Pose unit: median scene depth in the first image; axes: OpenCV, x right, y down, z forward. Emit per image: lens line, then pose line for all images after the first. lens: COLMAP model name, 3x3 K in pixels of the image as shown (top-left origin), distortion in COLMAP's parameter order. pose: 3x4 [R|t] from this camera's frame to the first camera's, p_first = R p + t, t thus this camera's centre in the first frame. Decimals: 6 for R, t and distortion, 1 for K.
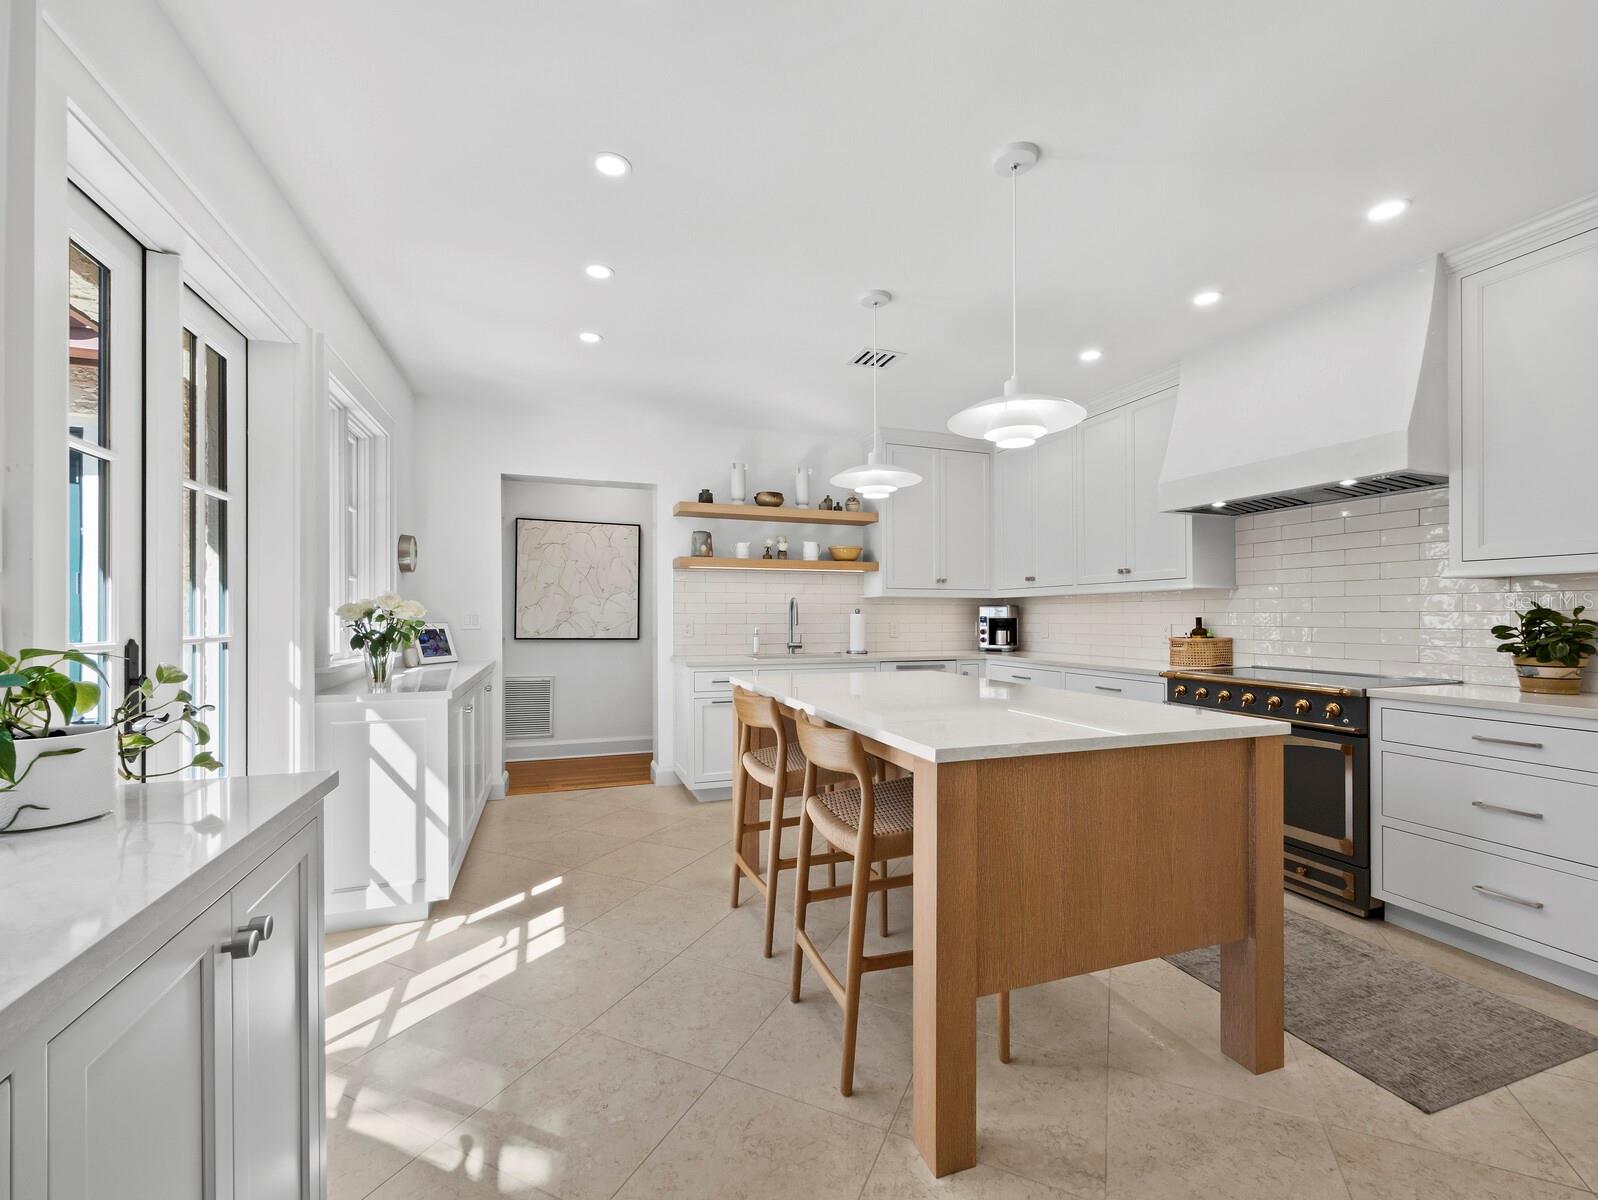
lens RADIAL K [[670.6, 0, 803.7], [0, 670.6, 617.5], [0, 0, 1]] dist [-0.000454, -0.000076]
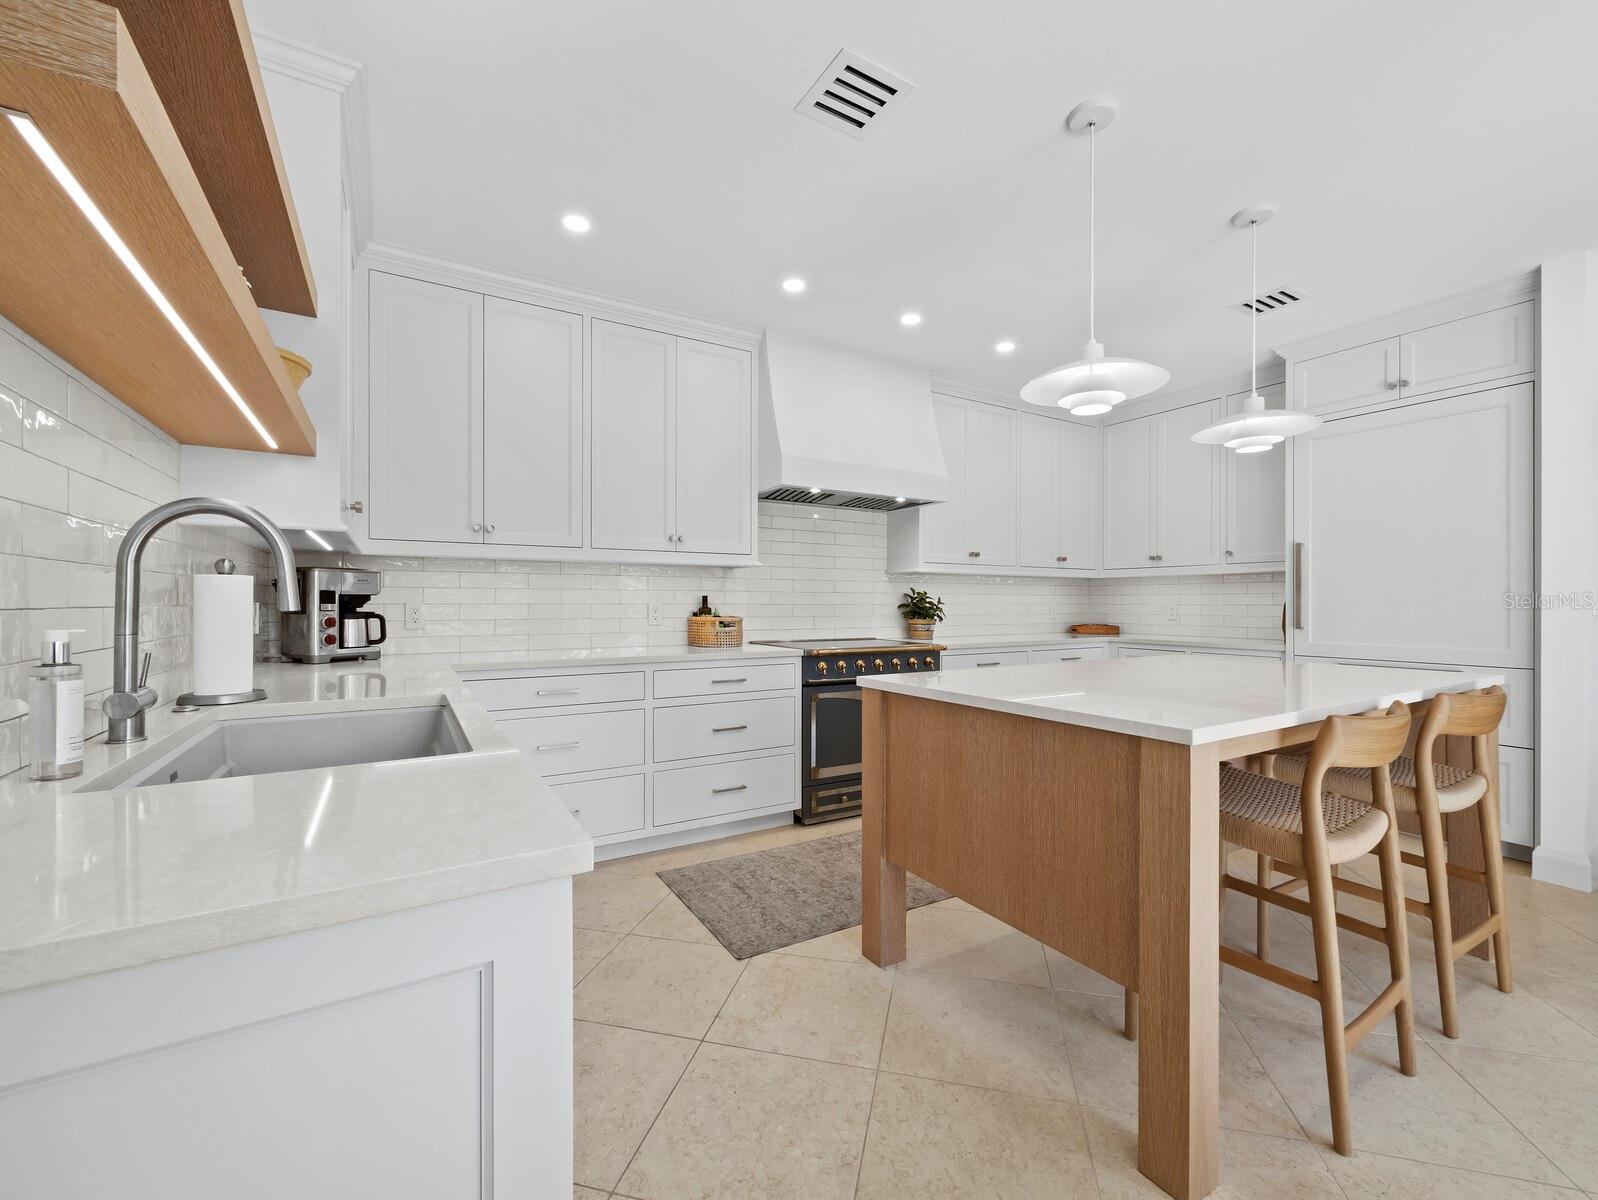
lens RADIAL K [[660.9, 0, 797.9], [0, 660.9, 594.7], [0, 0, 1]] dist [-0.001236, 0.000040]
pose [[-0.198602, 0.004433, 0.980070, -0.410484], [-0.005101, 0.999972, -0.005557, 0.004102], [-0.980067, -0.006103, -0.198574, 1.219954]]
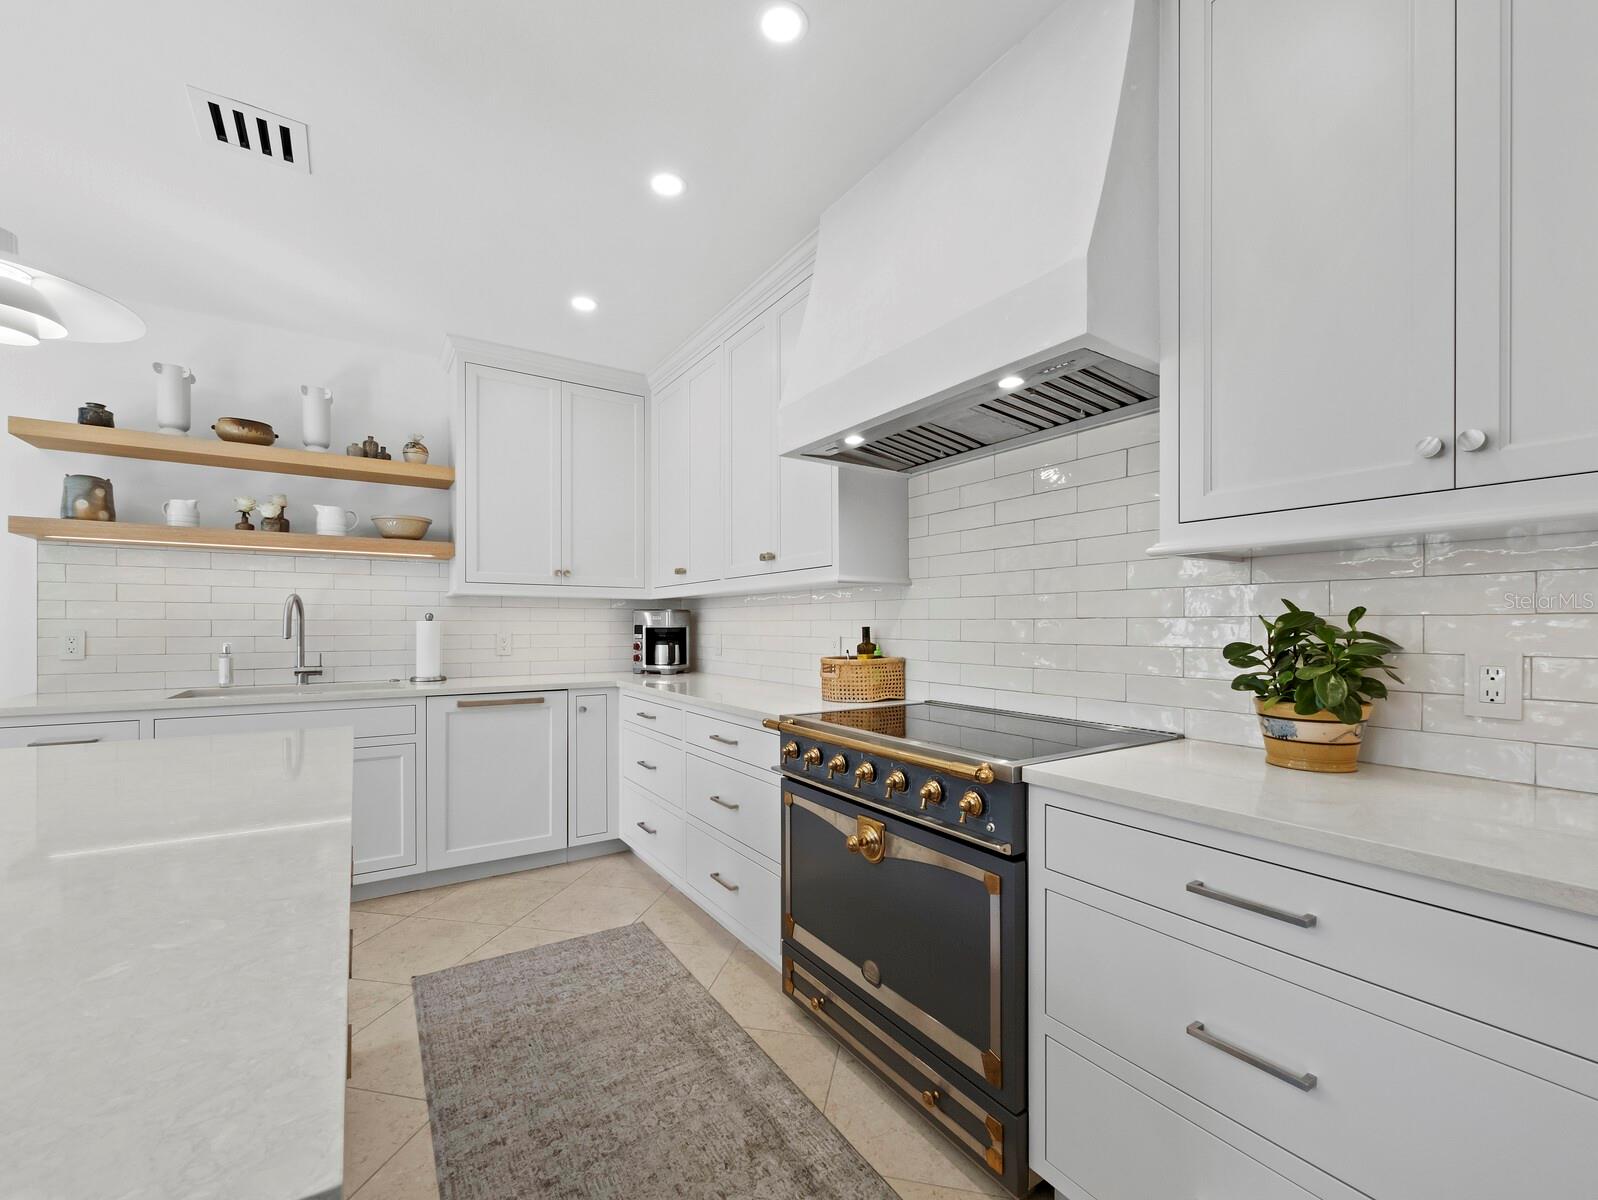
lens RADIAL K [[676.8, 0, 801.3], [0, 676.8, 629.0], [0, 0, 1]] dist [-0.001631, -0.000004]
pose [[0.971974, 0.000046, 0.235090, 0.424105], [-0.000967, 0.999992, 0.003801, -0.000584], [-0.235088, -0.003922, 0.971966, 0.411336]]
